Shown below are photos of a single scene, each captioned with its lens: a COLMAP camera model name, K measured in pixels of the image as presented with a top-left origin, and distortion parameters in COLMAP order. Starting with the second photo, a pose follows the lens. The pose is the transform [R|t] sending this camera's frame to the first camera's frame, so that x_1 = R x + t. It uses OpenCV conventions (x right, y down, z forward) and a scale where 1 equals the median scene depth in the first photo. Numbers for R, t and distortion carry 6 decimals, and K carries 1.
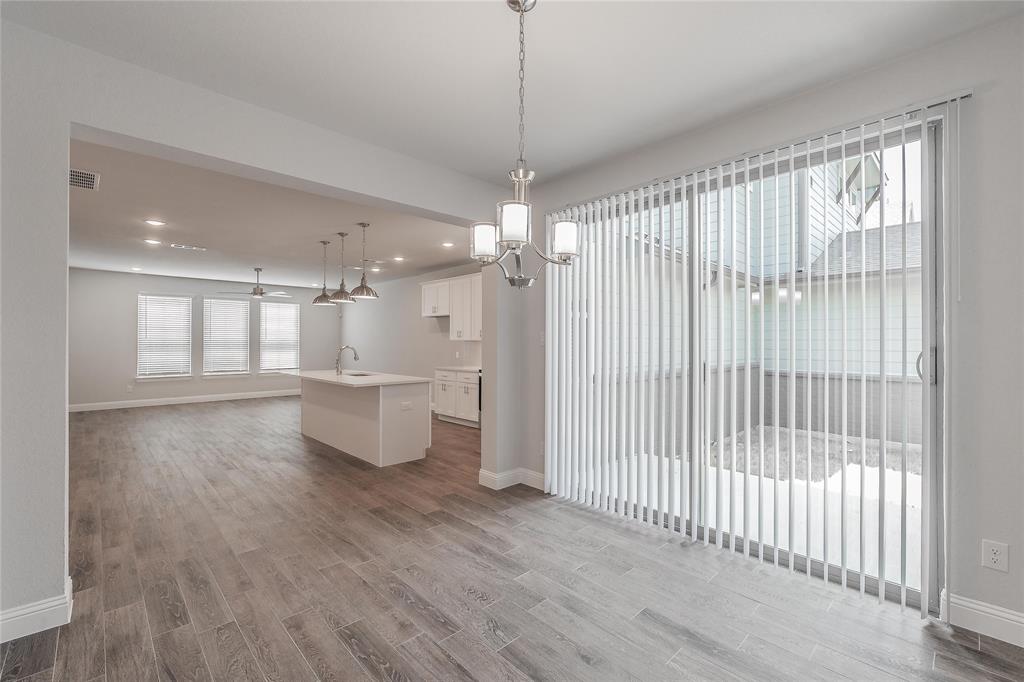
lens RADIAL K [[443.0, 0, 507.0], [0, 443.0, 338.6], [0, 0, 1]] dist [-0.000492, -0.001973]
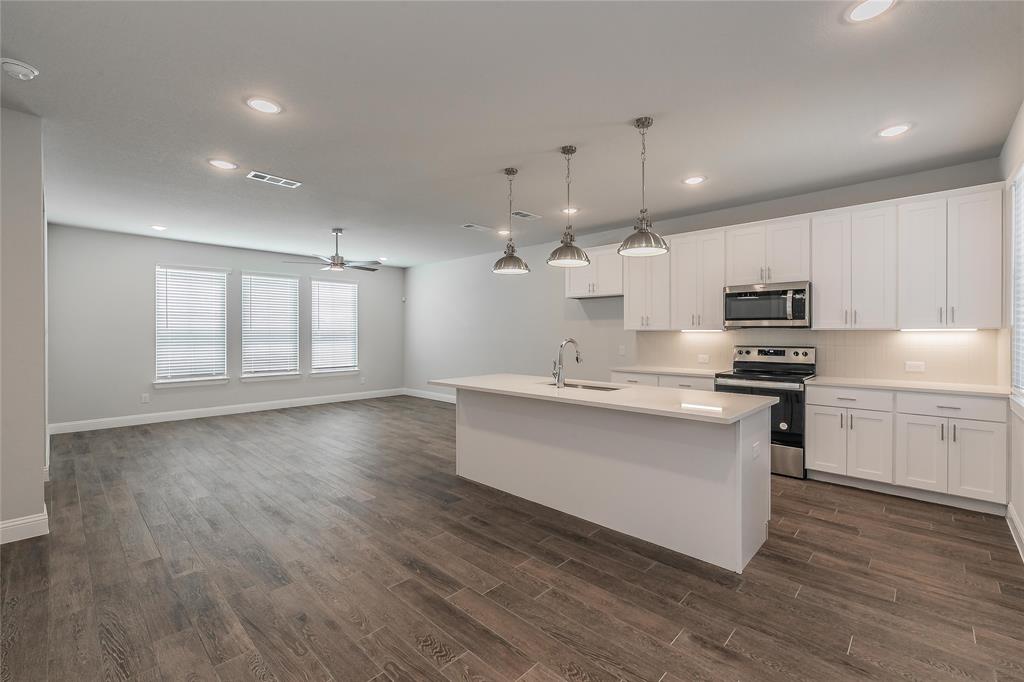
lens RADIAL K [[443.0, 0, 514.8], [0, 443.0, 337.2], [0, 0, 1]] dist [-0.000492, -0.001973]
pose [[0.998588, -0.003600, 0.053009, -0.280795], [0.002425, 0.999750, 0.022216, -0.000170], [-0.053075, -0.022056, 0.998347, 0.242676]]
